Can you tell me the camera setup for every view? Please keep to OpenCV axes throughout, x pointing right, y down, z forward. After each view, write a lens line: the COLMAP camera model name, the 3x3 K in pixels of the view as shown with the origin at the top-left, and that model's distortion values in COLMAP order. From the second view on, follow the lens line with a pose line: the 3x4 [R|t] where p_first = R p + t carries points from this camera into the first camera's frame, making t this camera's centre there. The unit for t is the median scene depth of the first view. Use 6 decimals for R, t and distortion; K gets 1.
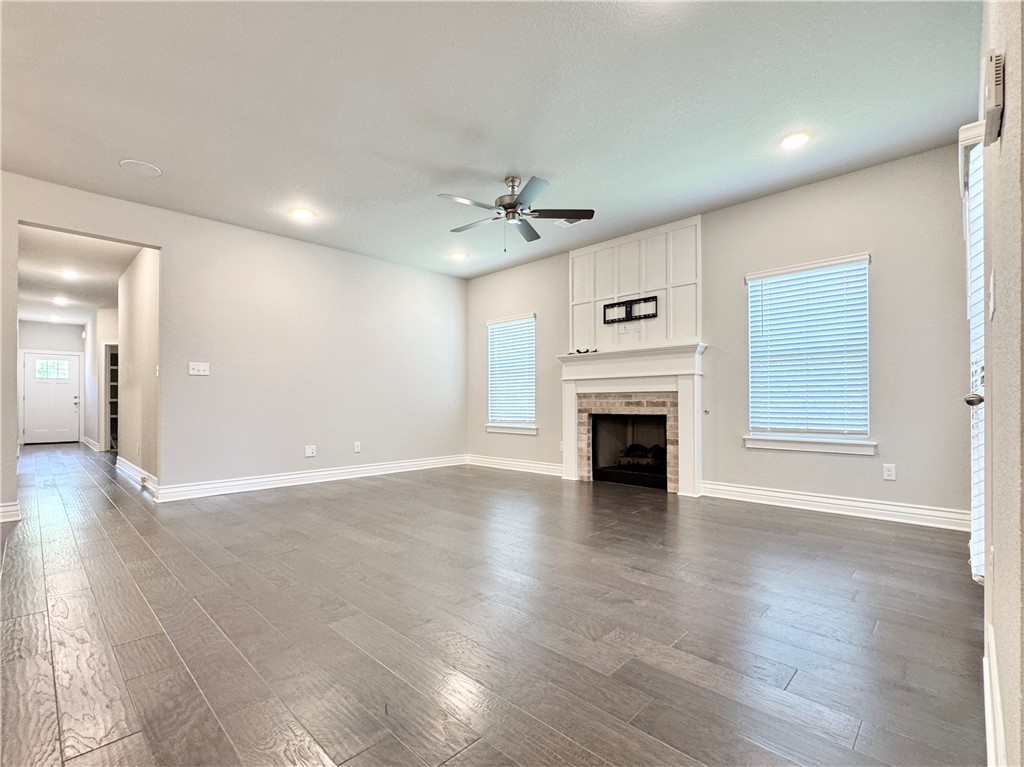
lens RADIAL K [[471.8, 0, 512.2], [0, 471.8, 401.4], [0, 0, 1]] dist [-0.002957, -0.000659]
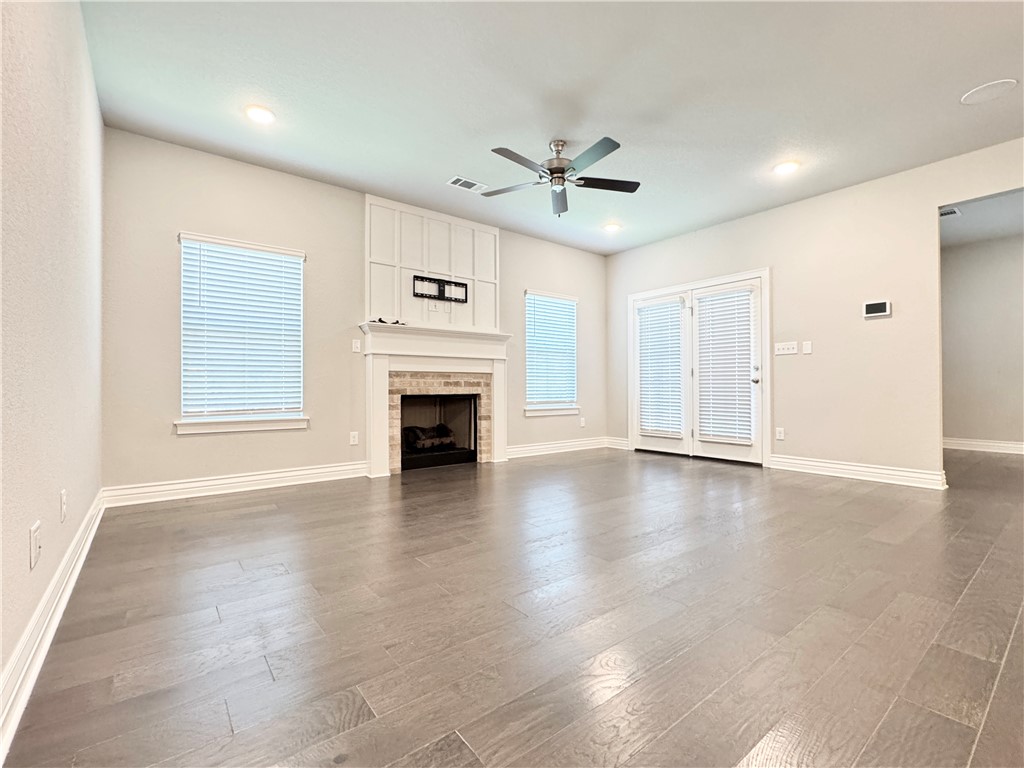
lens RADIAL K [[490.8, 0, 512.9], [0, 490.8, 375.3], [0, 0, 1]] dist [-0.000809, 0.000229]
pose [[0.097341, 0.019586, 0.995058, -0.757768], [-0.008726, 0.999785, -0.018826, 0.005332], [-0.995213, -0.006850, 0.097491, 0.747763]]
